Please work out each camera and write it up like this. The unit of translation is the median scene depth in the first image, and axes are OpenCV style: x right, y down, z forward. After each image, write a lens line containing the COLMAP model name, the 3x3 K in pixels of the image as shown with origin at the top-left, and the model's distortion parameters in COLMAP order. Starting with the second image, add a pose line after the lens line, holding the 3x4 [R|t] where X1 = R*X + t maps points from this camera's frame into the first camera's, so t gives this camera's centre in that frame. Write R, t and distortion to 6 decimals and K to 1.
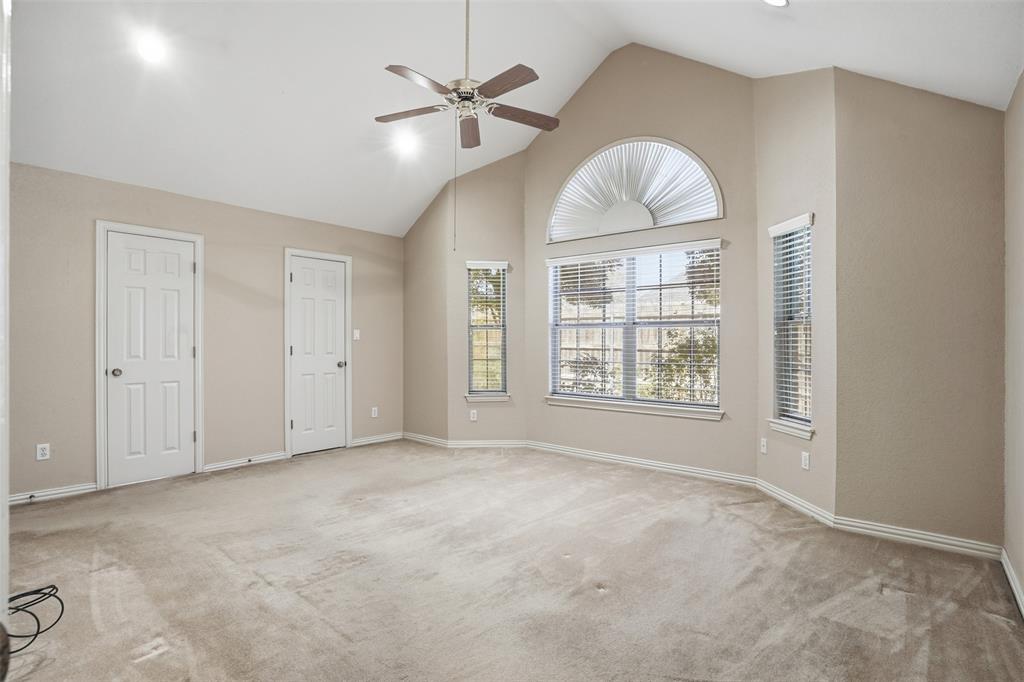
lens RADIAL K [[479.8, 0, 510.5], [0, 479.8, 342.0], [0, 0, 1]] dist [-0.046070, 0.015869]
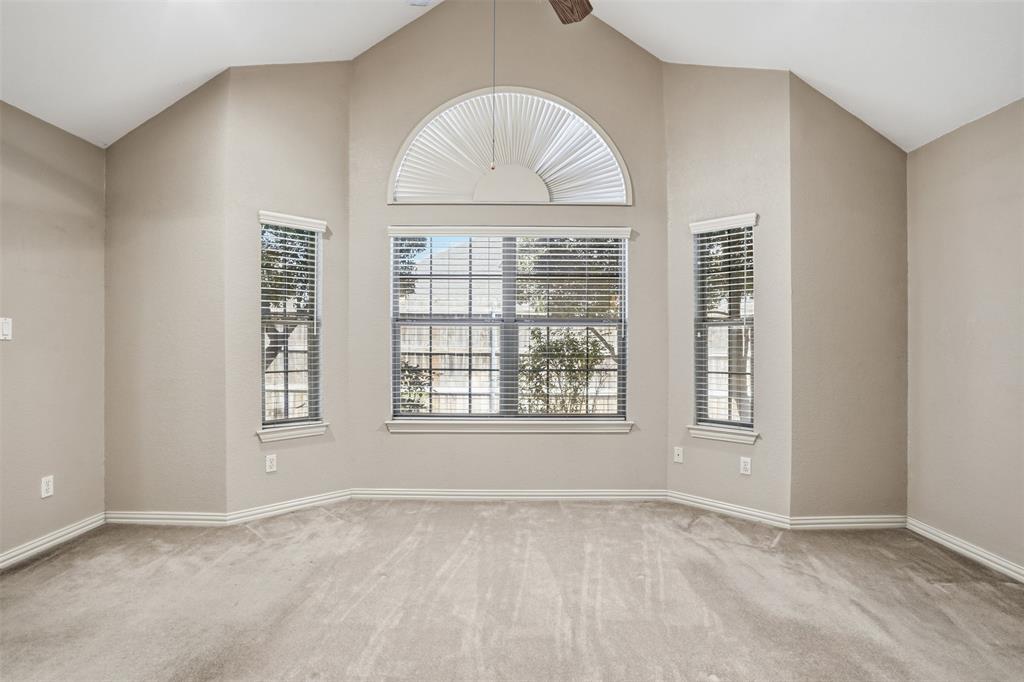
lens RADIAL K [[510.8, 0, 510.6], [0, 510.8, 339.8], [0, 0, 1]] dist [-0.026214, 0.005661]
pose [[0.770170, 0.000217, 0.637839, -0.339124], [-0.001117, 0.999999, 0.001009, -0.008480], [-0.637838, -0.001490, 0.770169, 0.403241]]
